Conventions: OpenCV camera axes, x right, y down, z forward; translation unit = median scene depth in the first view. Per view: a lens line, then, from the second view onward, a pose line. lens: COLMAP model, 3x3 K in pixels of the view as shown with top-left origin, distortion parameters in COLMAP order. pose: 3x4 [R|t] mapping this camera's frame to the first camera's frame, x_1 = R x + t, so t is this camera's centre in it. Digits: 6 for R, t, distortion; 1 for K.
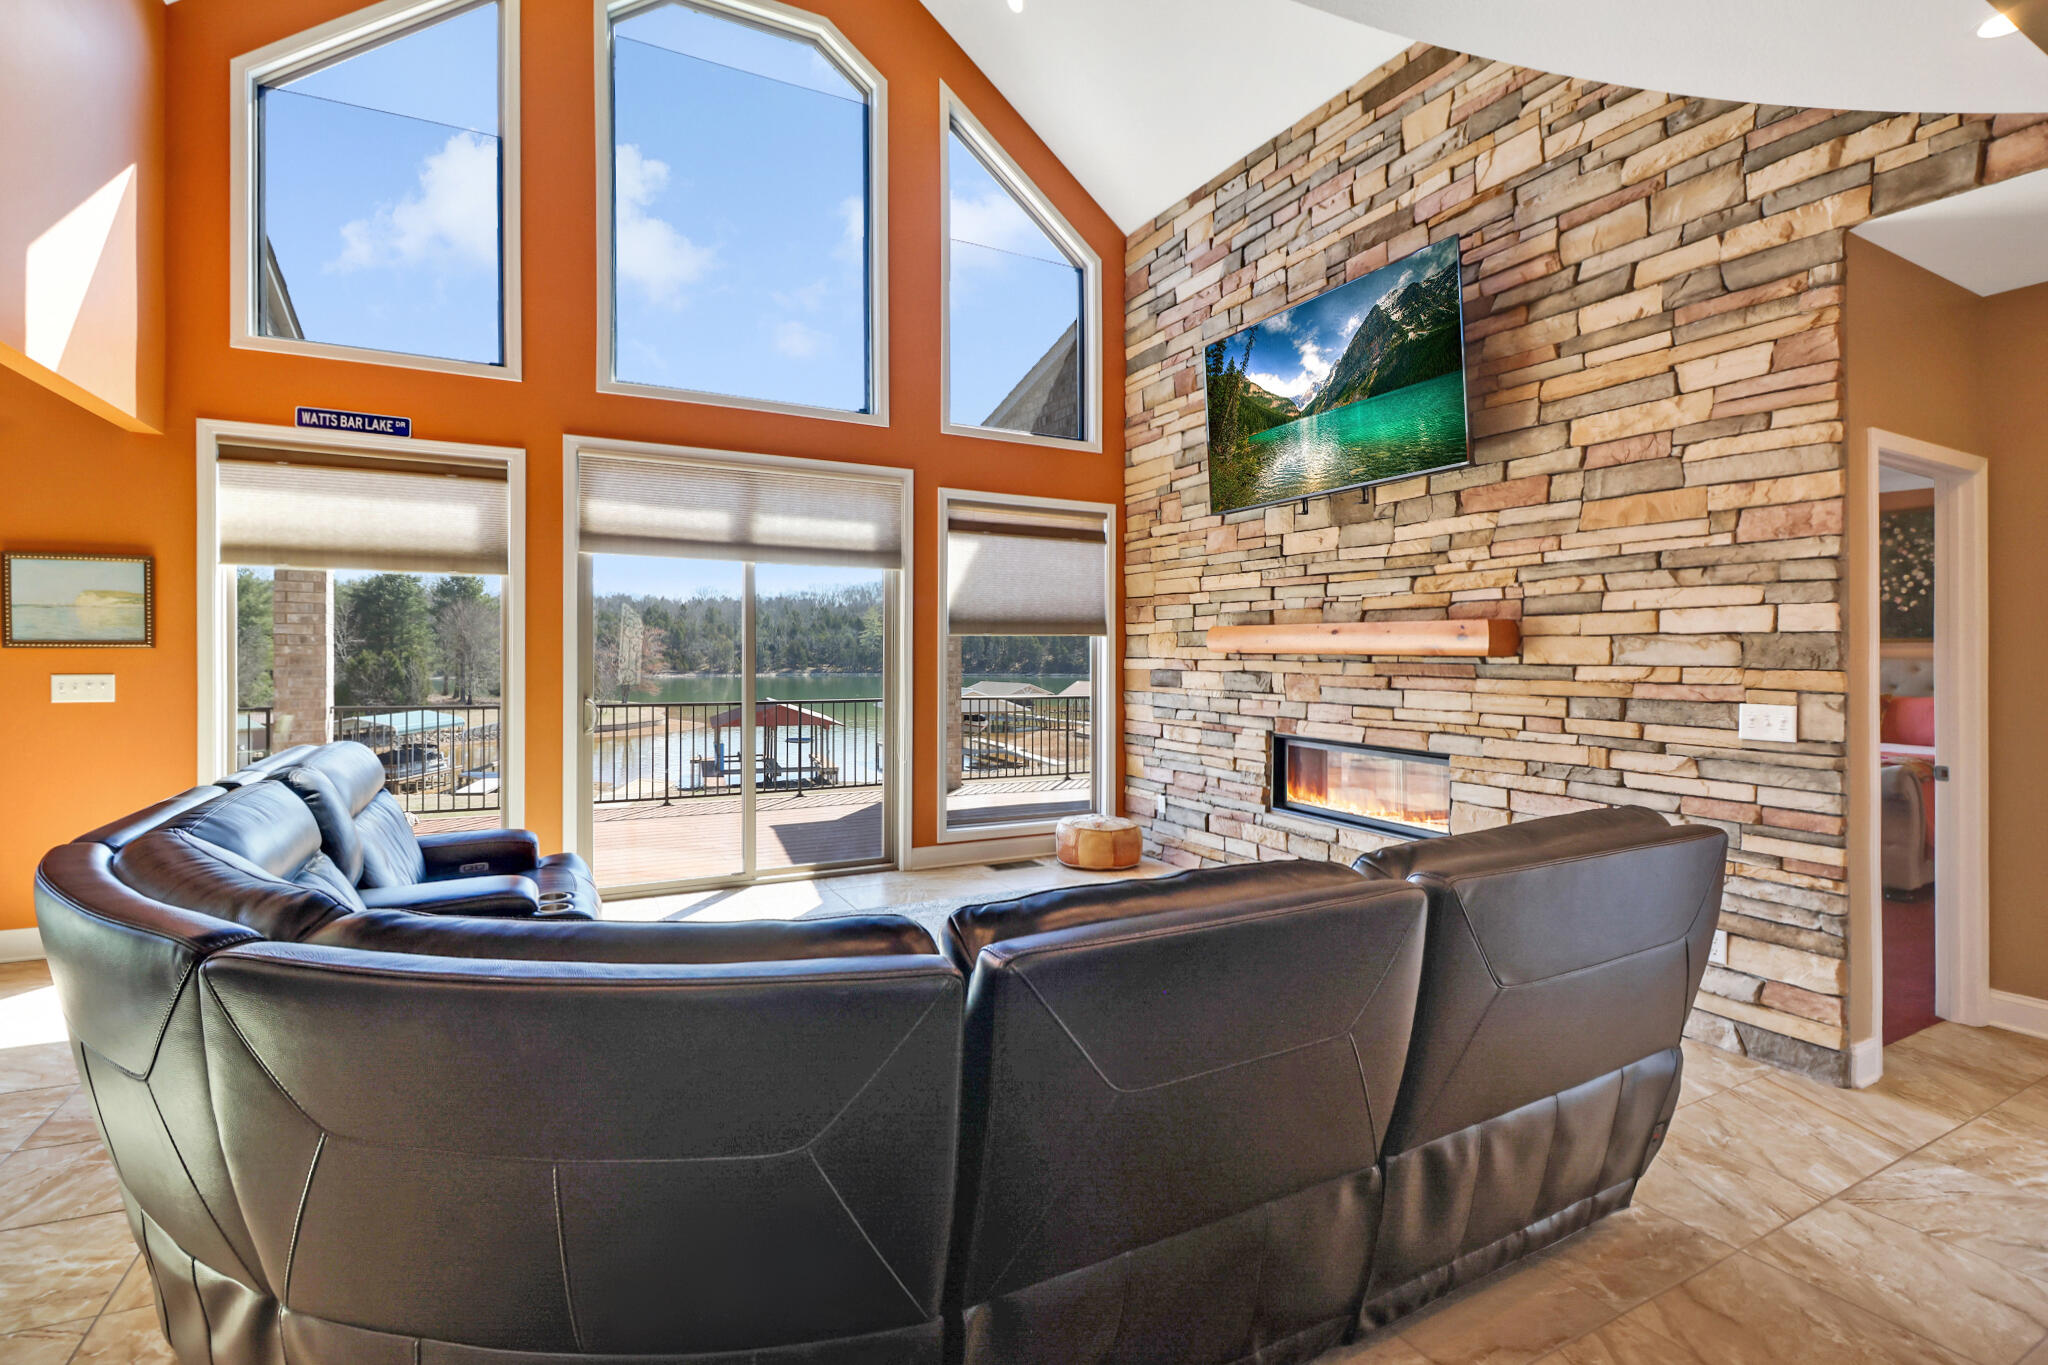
lens RADIAL K [[949.9, 0, 1044.5], [0, 949.9, 663.0], [0, 0, 1]] dist [-0.007590, -0.003006]
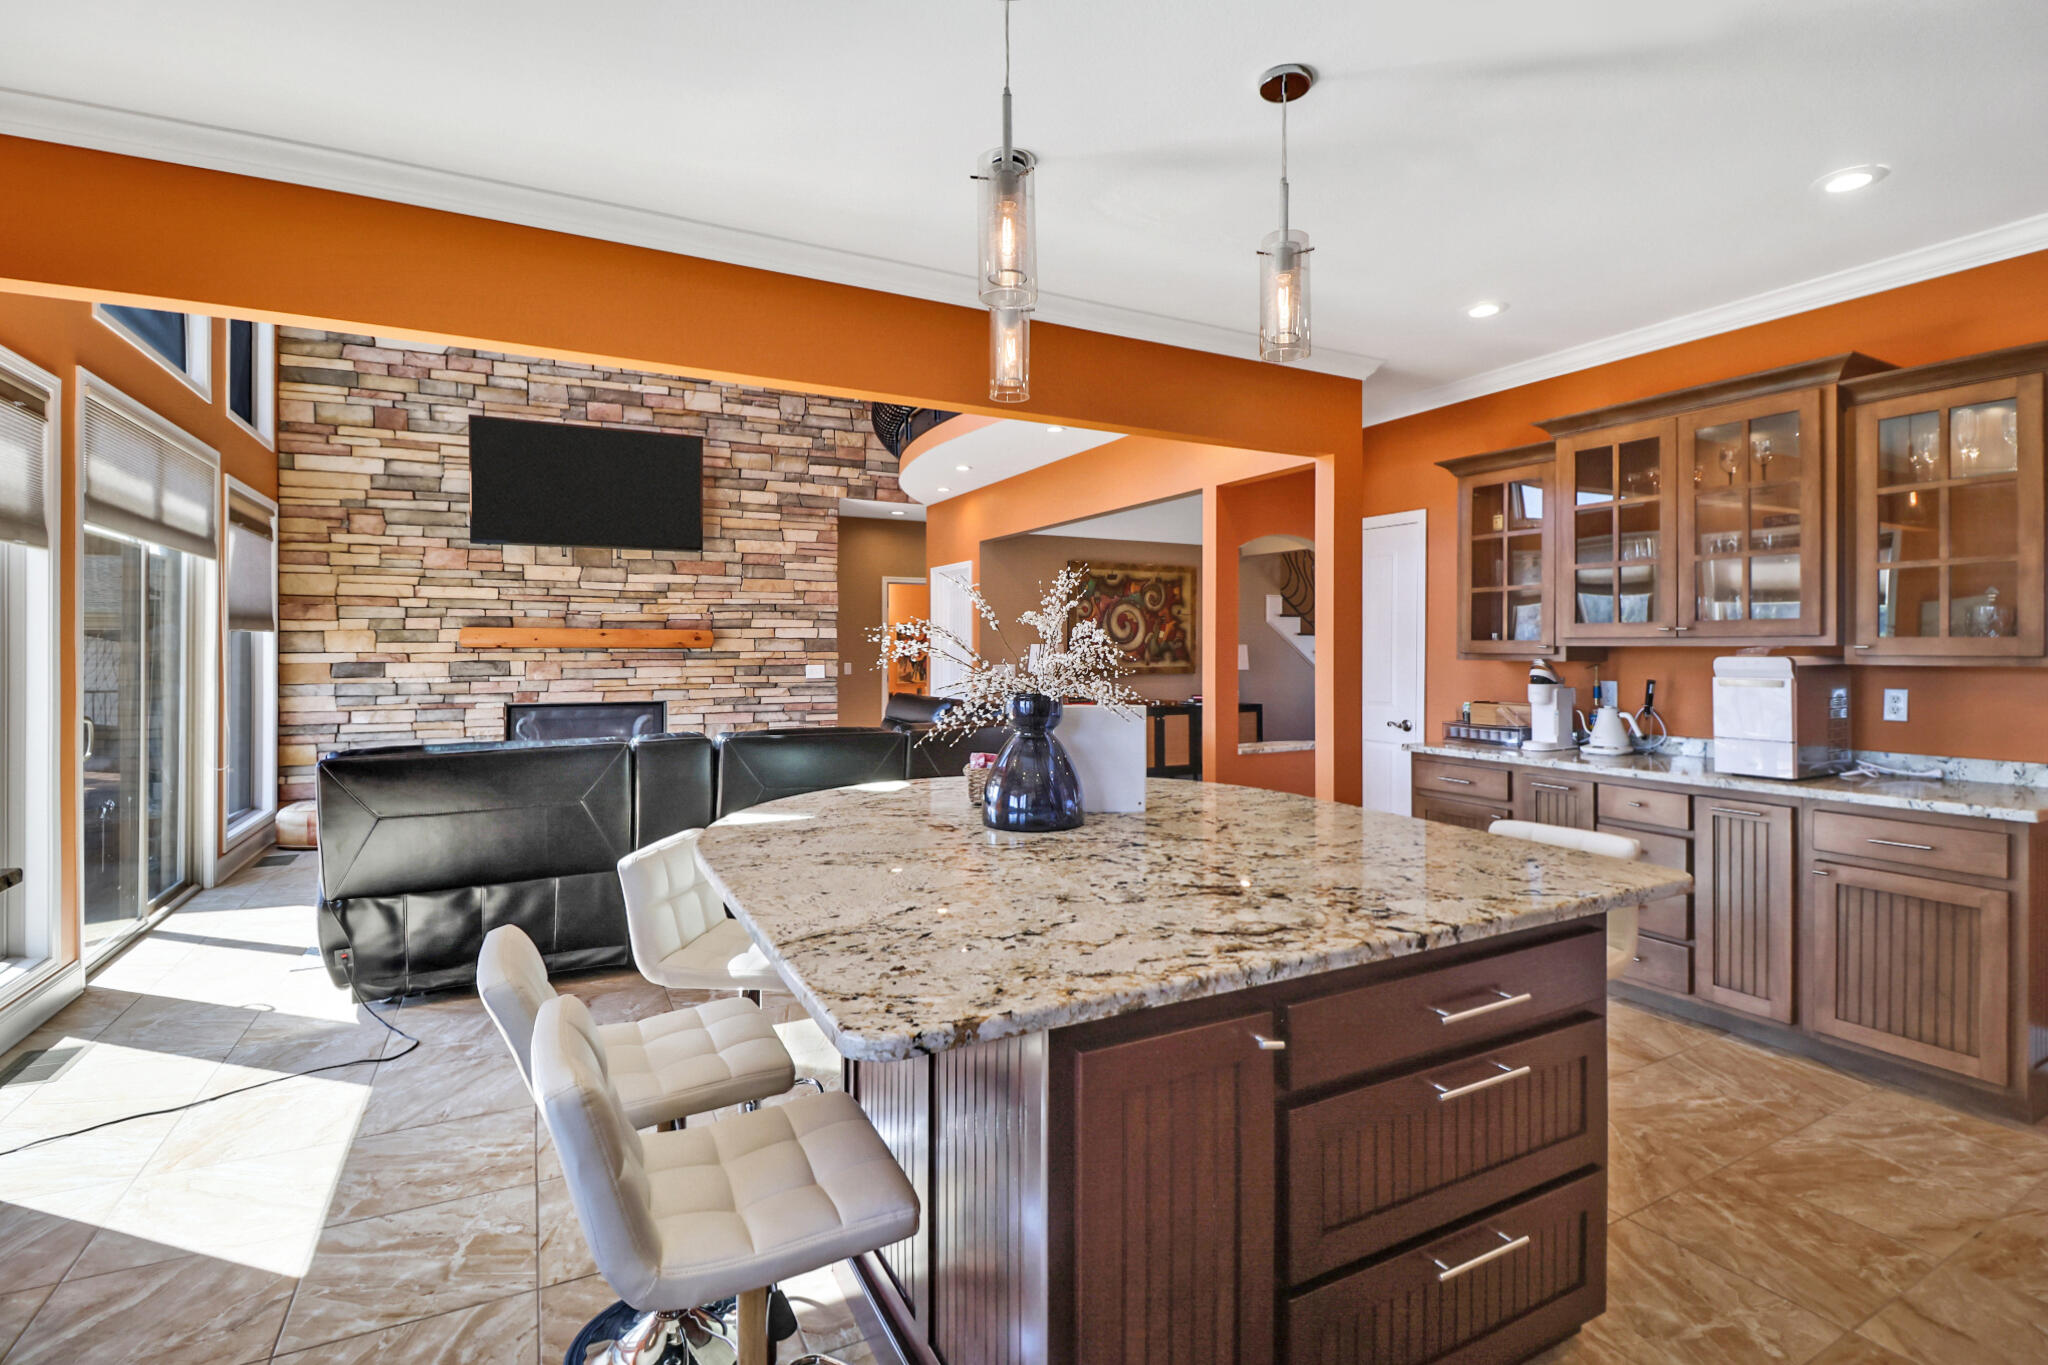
lens RADIAL K [[949.9, 0, 1010.5], [0, 949.9, 672.3], [0, 0, 1]] dist [-0.007590, -0.003006]
pose [[0.024559, -0.035391, 0.999072, -1.323873], [0.010905, 0.999323, 0.035132, -0.016798], [-0.999639, 0.010032, 0.024928, 0.259081]]
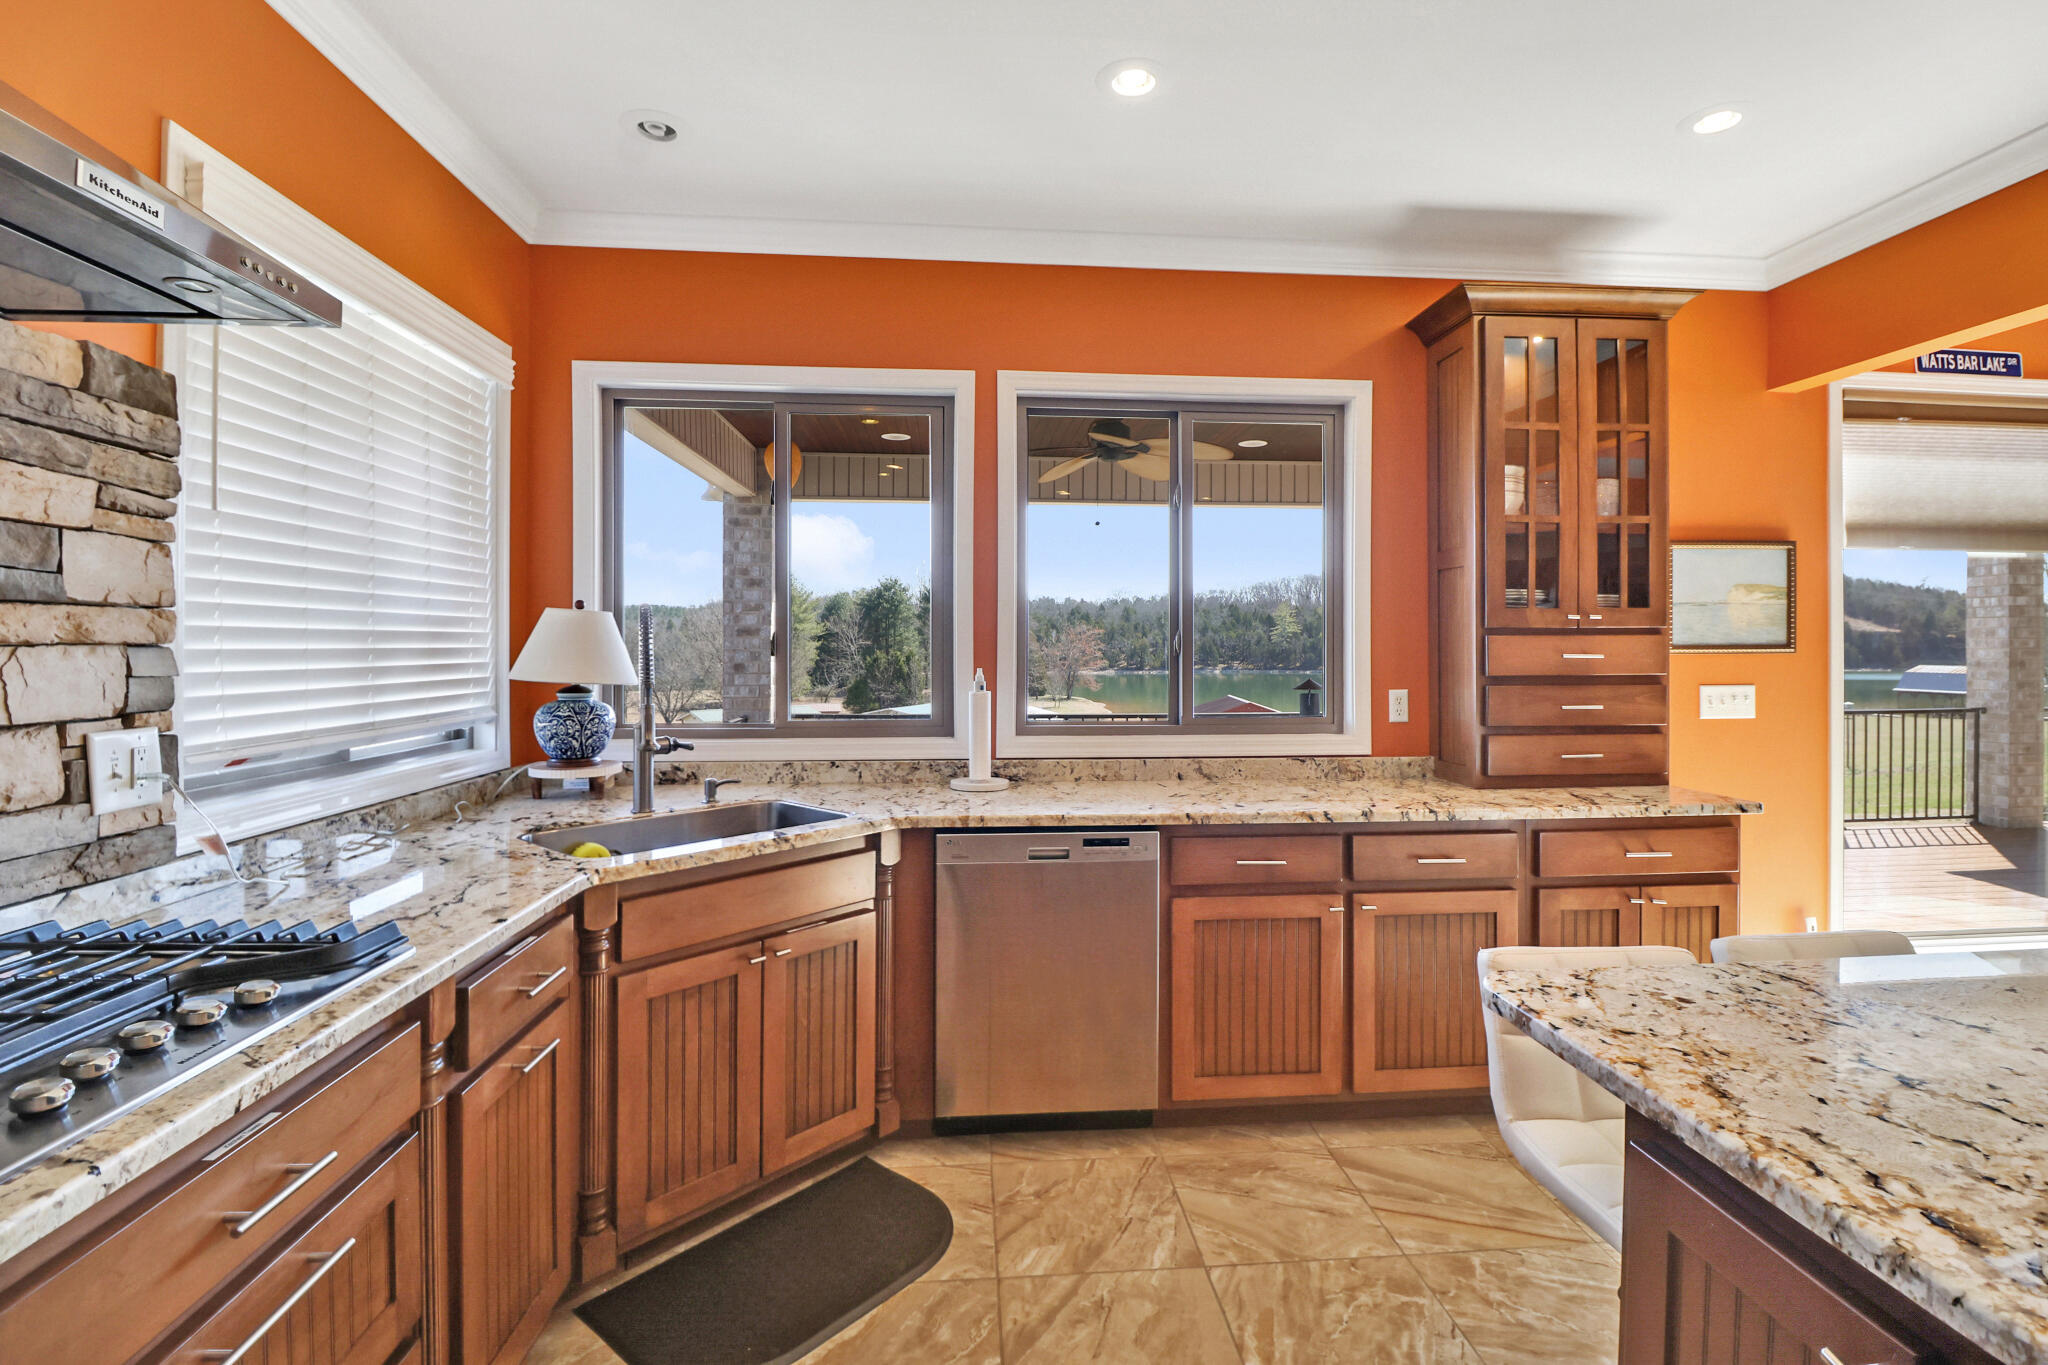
lens RADIAL K [[949.9, 0, 1047.1], [0, 949.9, 653.0], [0, 0, 1]] dist [-0.007590, -0.003006]
pose [[0.918951, -0.005659, -0.394332, -1.089181], [0.002781, 0.999965, -0.007868, -0.010035], [0.394363, 0.006134, 0.918934, -0.014048]]
